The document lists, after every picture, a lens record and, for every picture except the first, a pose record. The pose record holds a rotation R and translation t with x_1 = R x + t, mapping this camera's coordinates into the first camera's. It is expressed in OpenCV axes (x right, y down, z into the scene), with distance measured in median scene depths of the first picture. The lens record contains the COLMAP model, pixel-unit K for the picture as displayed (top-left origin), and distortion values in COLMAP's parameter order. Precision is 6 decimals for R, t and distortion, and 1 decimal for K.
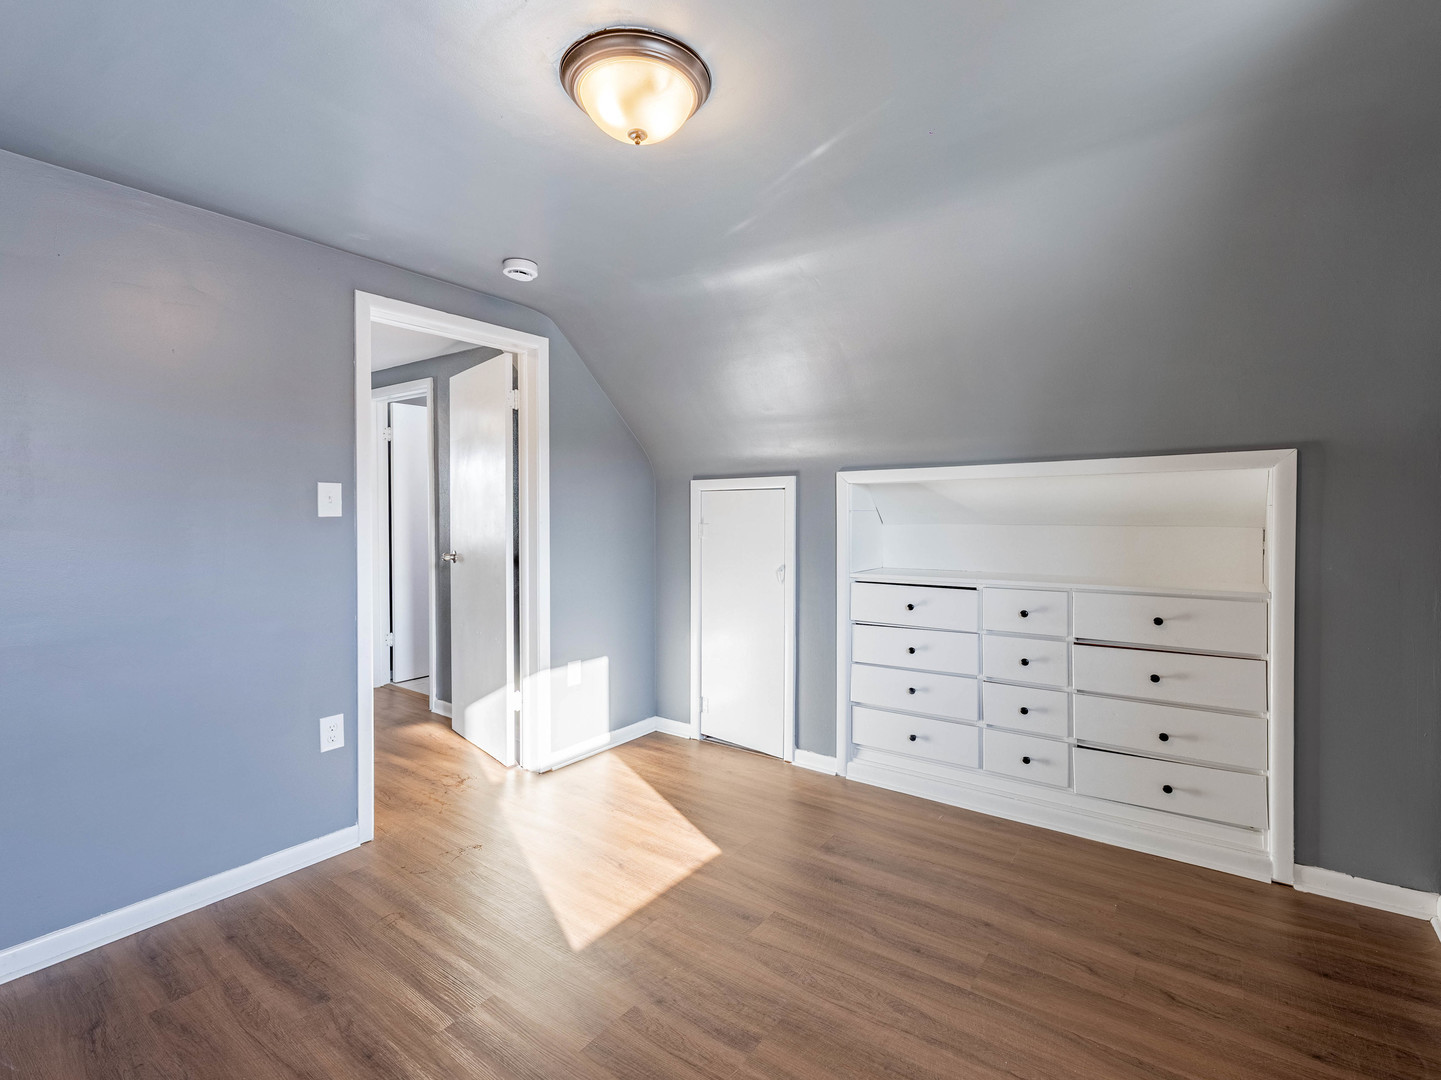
lens RADIAL K [[685.4, 0, 715.3], [0, 685.4, 529.0], [0, 0, 1]] dist [0.003247, -0.001135]
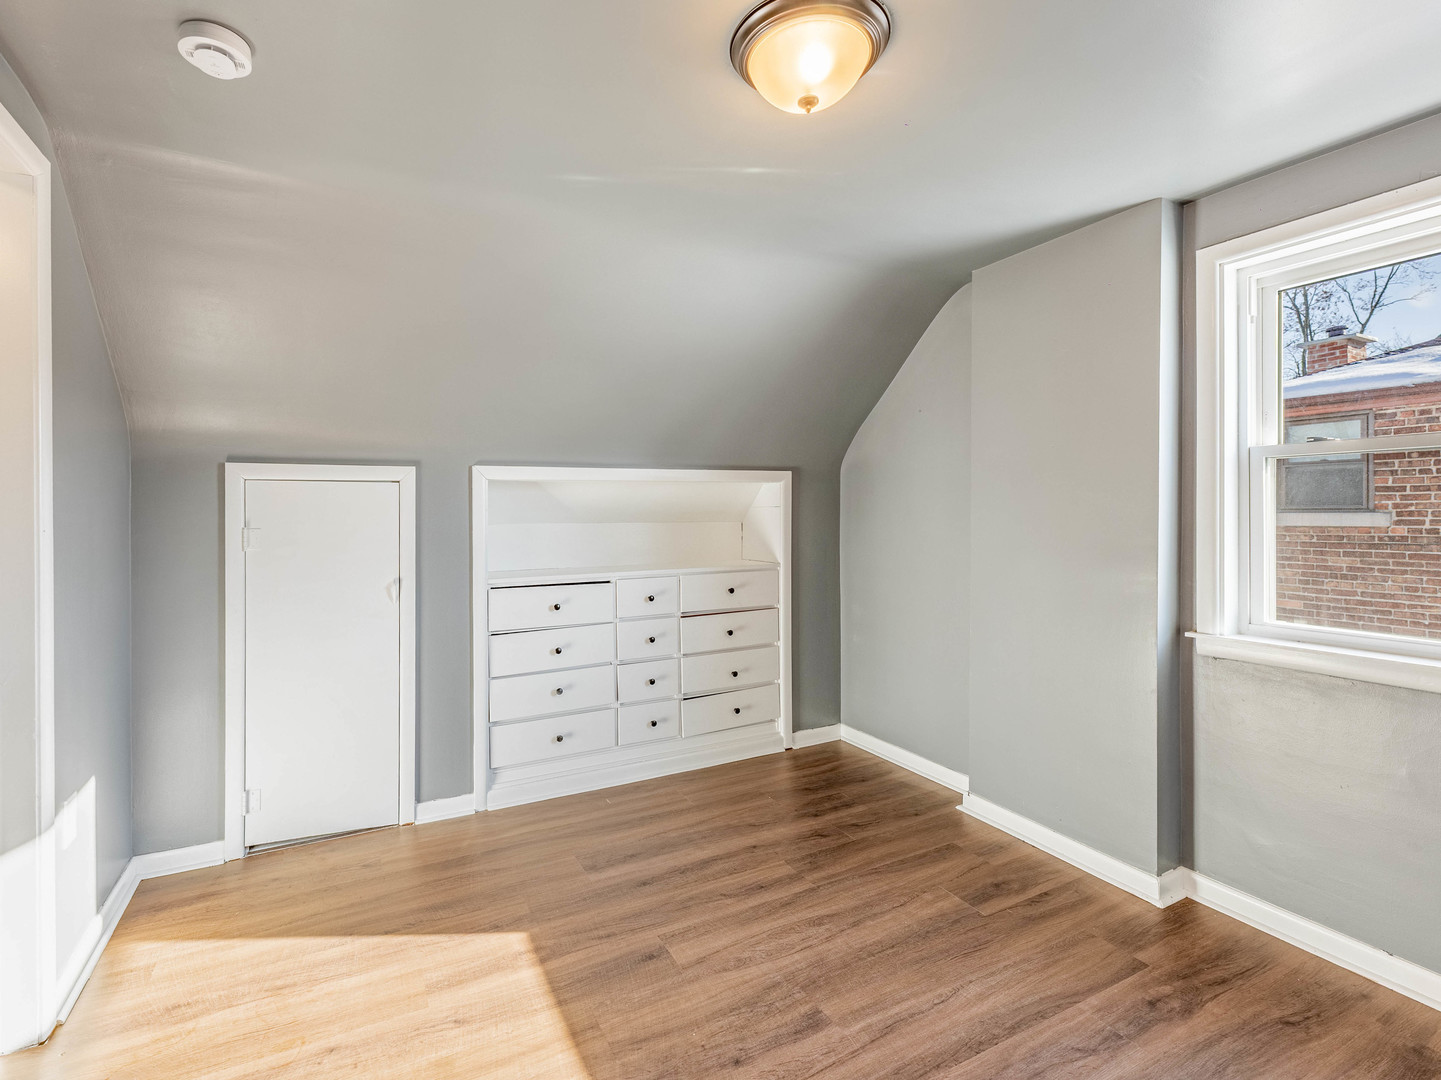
lens RADIAL K [[685.4, 0, 718.5], [0, 685.4, 525.9], [0, 0, 1]] dist [0.003247, -0.001135]
pose [[0.431303, -0.017815, 0.902031, -0.733826], [0.024697, 0.999663, 0.007934, -0.008129], [-0.901869, 0.018856, 0.431597, 0.524003]]
